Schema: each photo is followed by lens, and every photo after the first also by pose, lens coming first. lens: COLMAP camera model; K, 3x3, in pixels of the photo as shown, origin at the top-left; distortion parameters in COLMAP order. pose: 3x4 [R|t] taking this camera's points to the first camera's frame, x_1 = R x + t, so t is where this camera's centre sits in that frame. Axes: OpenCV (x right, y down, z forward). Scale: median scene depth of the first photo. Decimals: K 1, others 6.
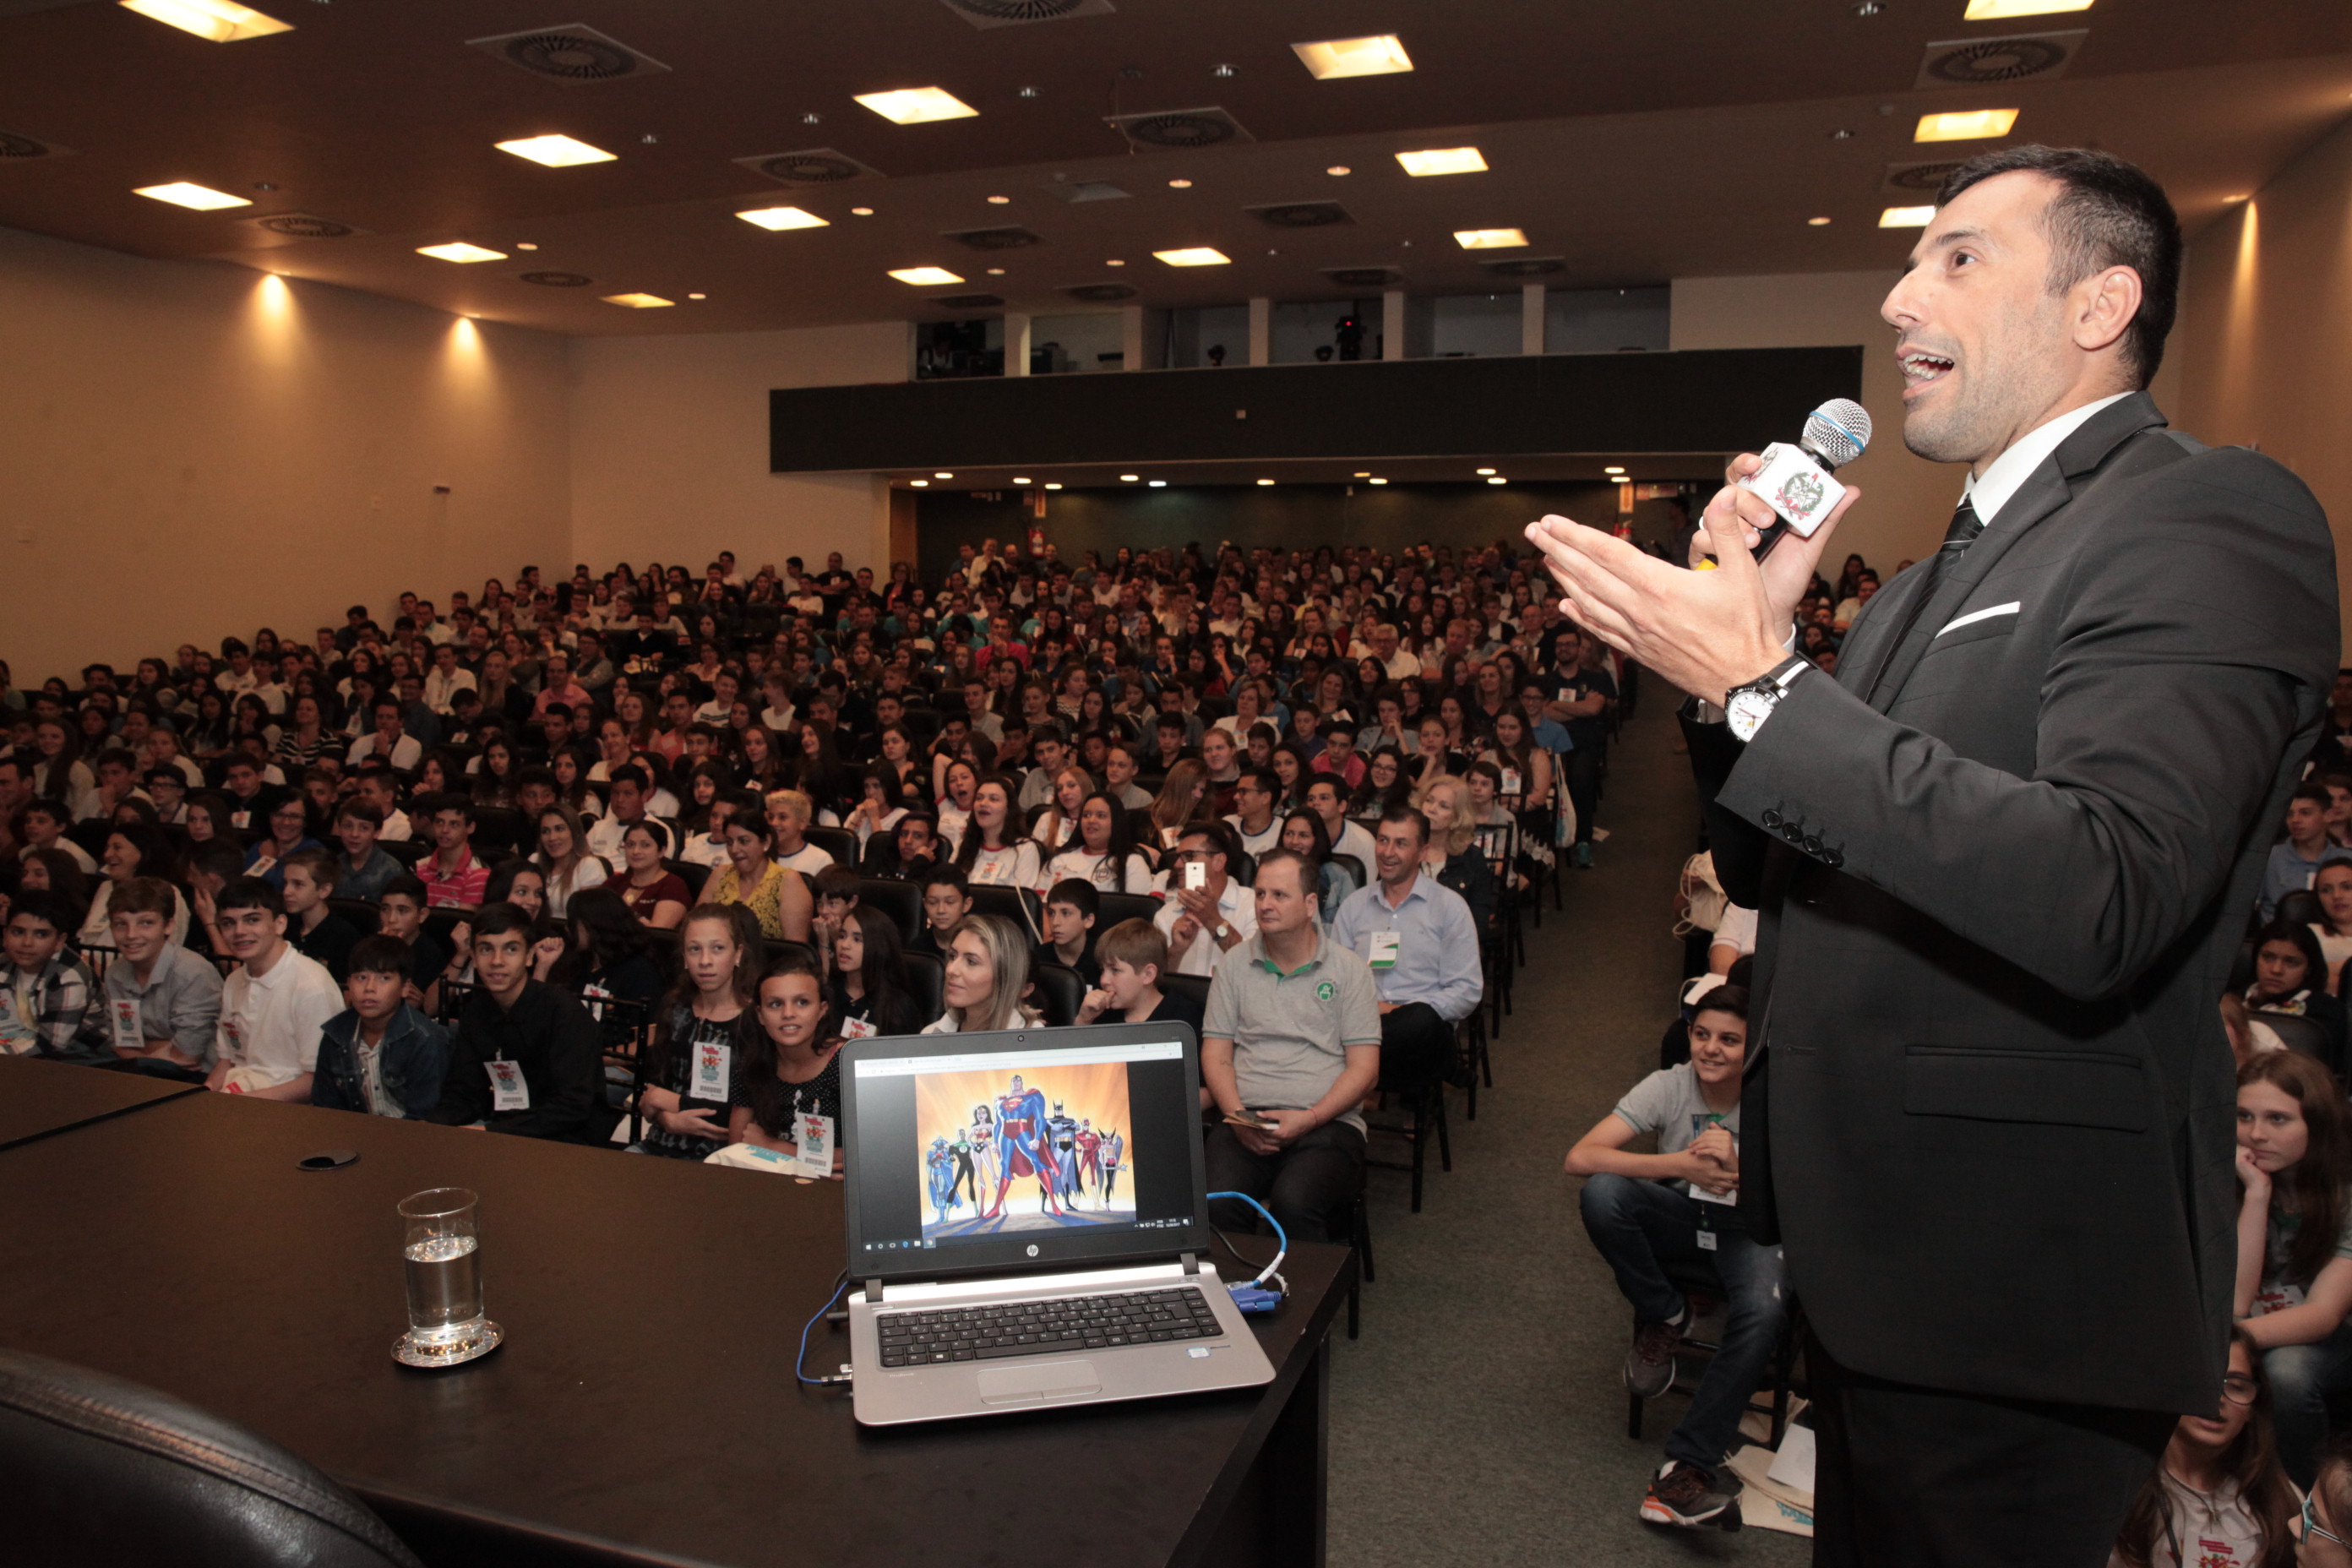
lens RADIAL K [[1605.4, 0, 1175.1], [0, 1605.4, 797.1], [0, 0, 1]] dist [-0.113656, 0.084045]
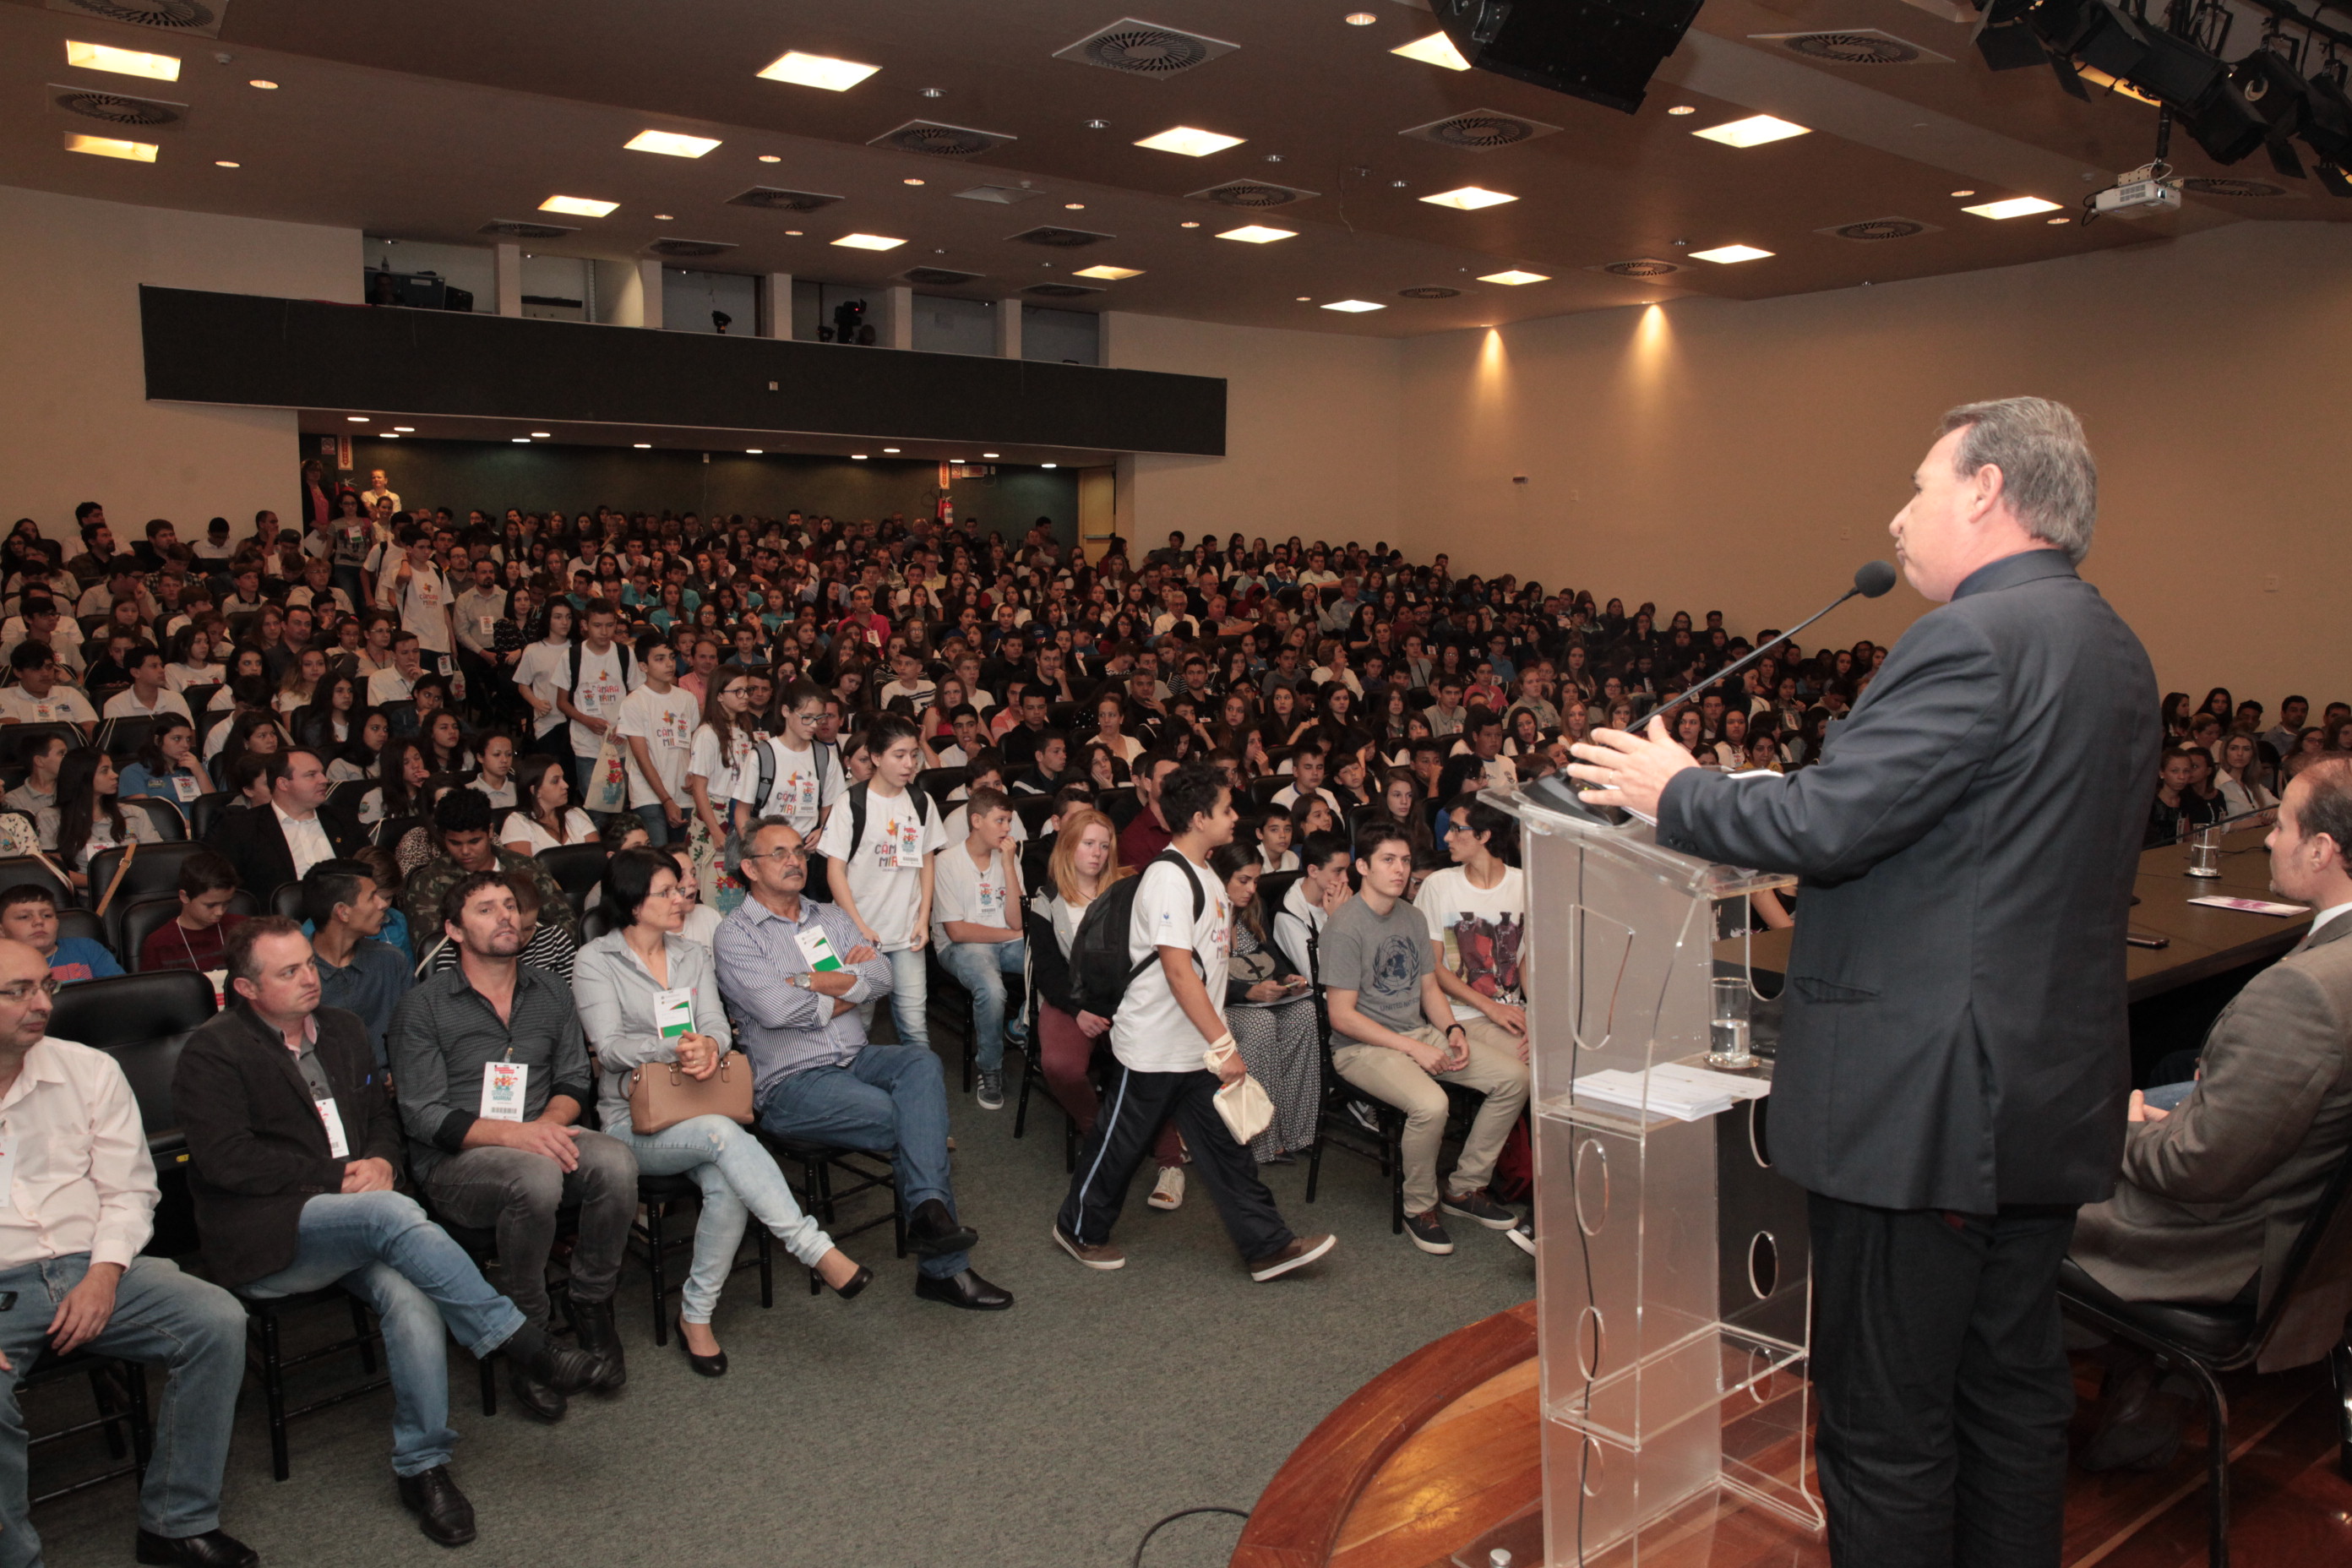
lens RADIAL K [[1620.0, 0, 1177.8], [0, 1620.0, 788.5], [0, 0, 1]] dist [-0.108084, 0.086080]
pose [[0.587914, -0.108995, 0.801547, -0.809419], [0.087517, 0.993635, 0.070924, -0.043847], [-0.804175, 0.028452, 0.593711, 0.244258]]
